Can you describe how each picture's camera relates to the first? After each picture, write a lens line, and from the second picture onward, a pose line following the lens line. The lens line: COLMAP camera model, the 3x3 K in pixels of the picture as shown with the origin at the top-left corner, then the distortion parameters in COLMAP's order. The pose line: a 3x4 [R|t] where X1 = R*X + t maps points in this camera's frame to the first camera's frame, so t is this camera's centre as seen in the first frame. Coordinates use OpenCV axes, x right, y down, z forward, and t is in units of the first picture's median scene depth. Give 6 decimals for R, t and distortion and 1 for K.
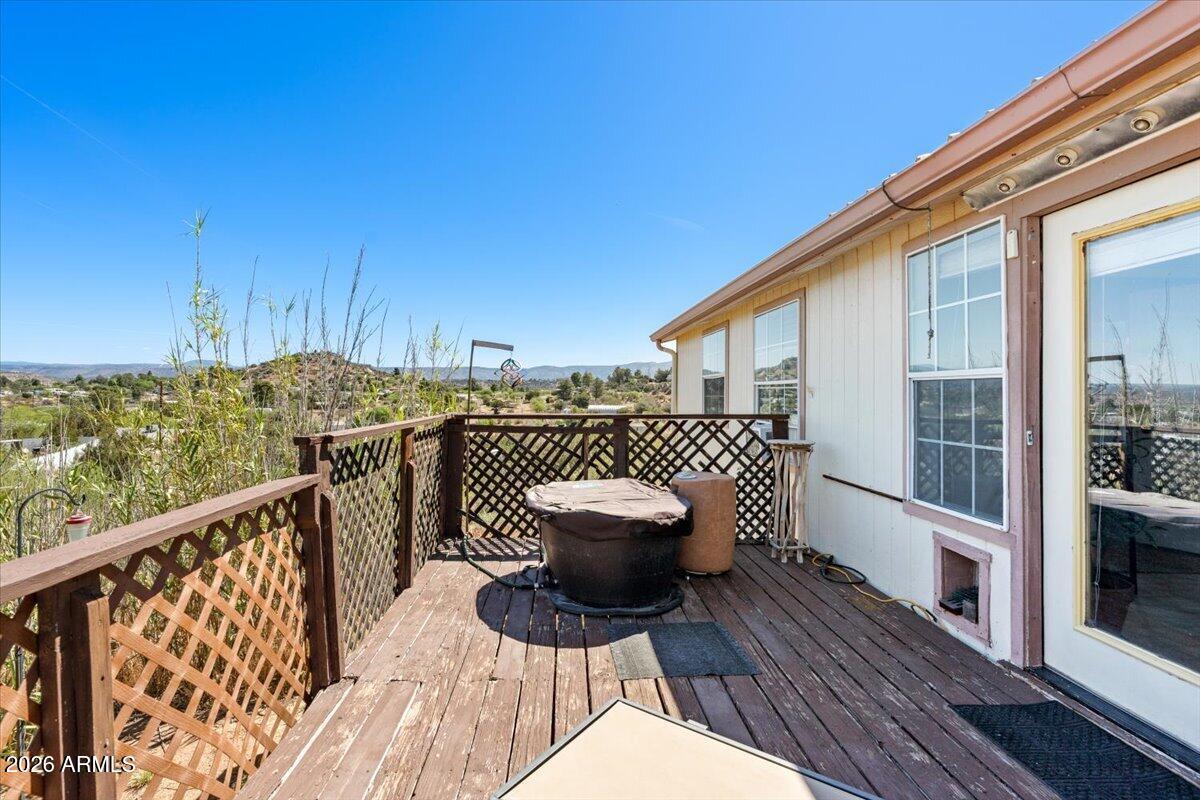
lens RADIAL K [[543.2, 0, 600.0], [0, 543.2, 400.0], [0, 0, 1]] dist [-0.000639, 0.001518]
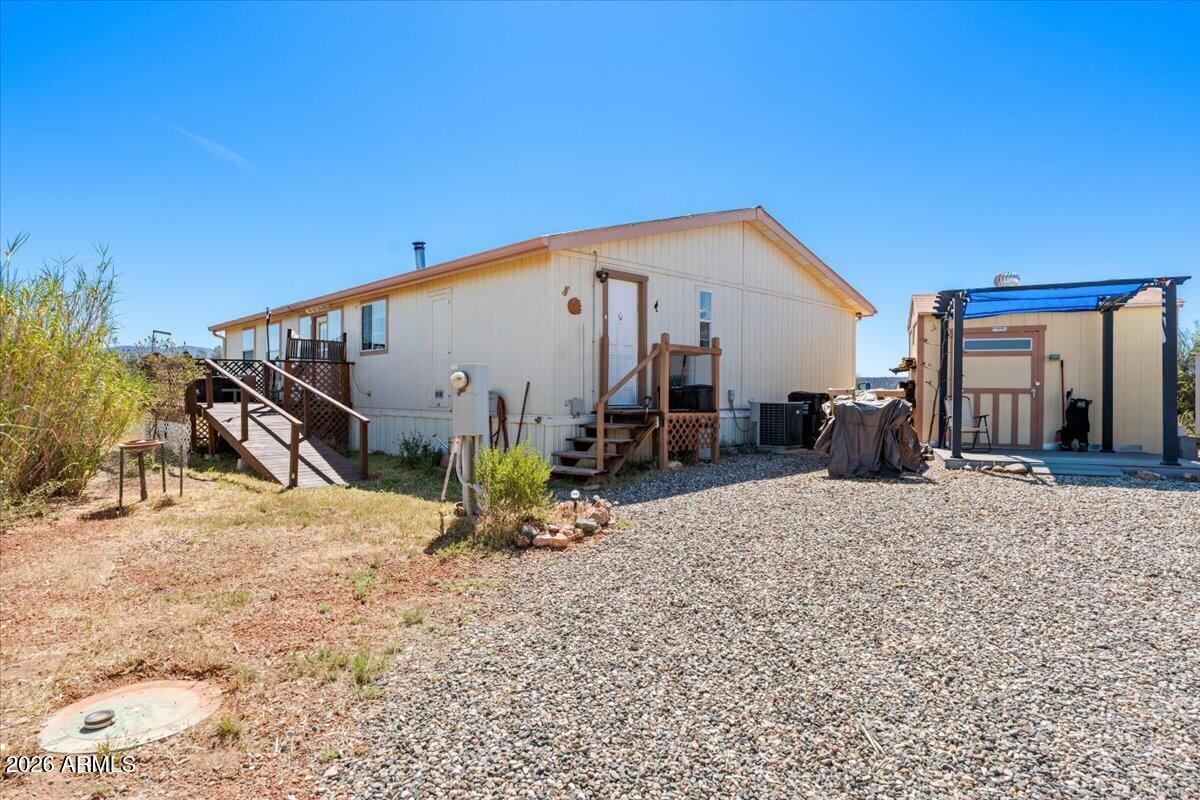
lens RADIAL K [[543.2, 0, 600.0], [0, 543.2, 400.0], [0, 0, 1]] dist [-0.000639, 0.001518]
pose [[0.718239, -0.008203, 0.695748, -0.219005], [-0.000755, 0.999921, 0.012568, 0.091187], [-0.695796, -0.009552, 0.718176, -1.125898]]
